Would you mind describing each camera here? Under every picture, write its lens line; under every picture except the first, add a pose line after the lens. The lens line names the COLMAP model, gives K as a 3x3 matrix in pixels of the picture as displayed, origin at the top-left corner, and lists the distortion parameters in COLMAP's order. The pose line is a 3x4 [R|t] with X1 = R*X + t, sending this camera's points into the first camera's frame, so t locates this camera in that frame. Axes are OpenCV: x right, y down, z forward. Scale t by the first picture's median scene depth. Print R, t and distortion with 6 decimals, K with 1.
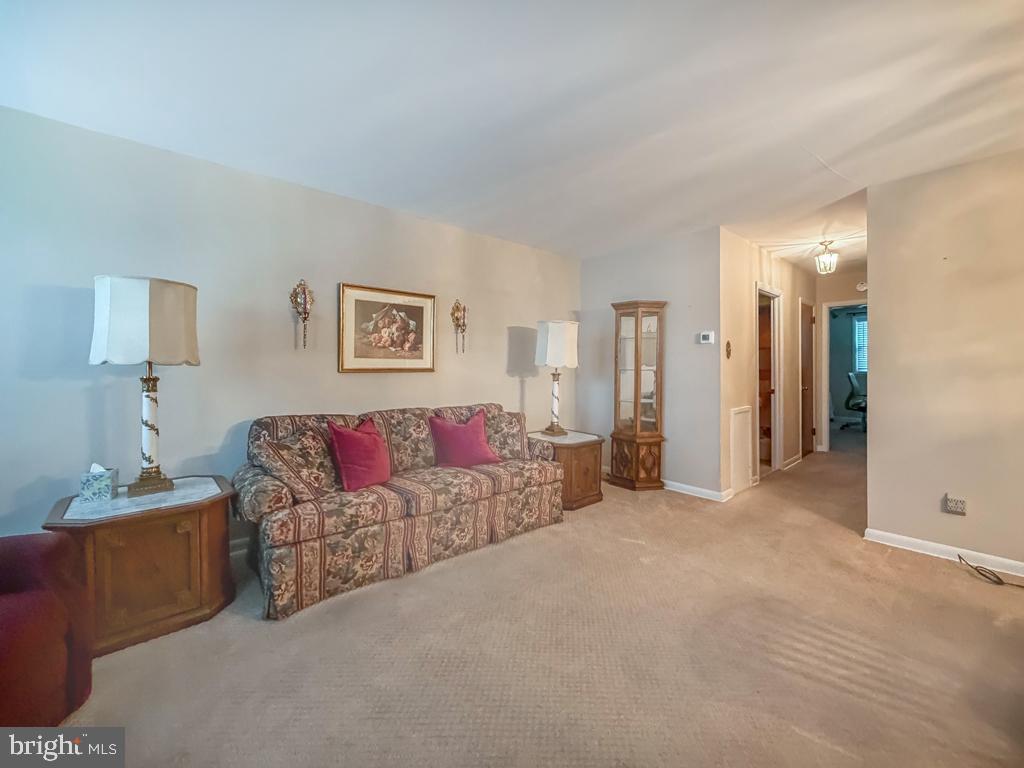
lens RADIAL K [[420.5, 0, 520.0], [0, 420.5, 368.0], [0, 0, 1]] dist [0.000347, -0.000143]
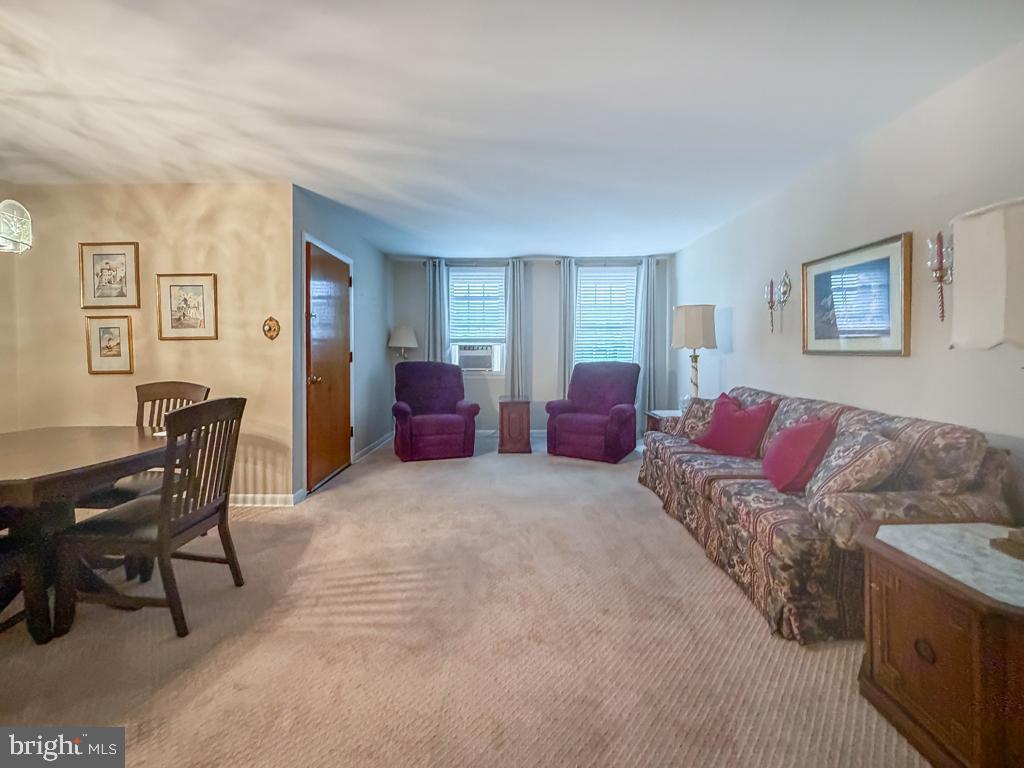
lens RADIAL K [[410.9, 0, 502.1], [0, 410.9, 357.1], [0, 0, 1]] dist [-0.000417, 0.000009]
pose [[-0.695063, 0.007497, -0.718910, 0.719086], [-0.006282, 0.999844, 0.016501, 0.004272], [0.718921, 0.015986, -0.694908, 1.116137]]
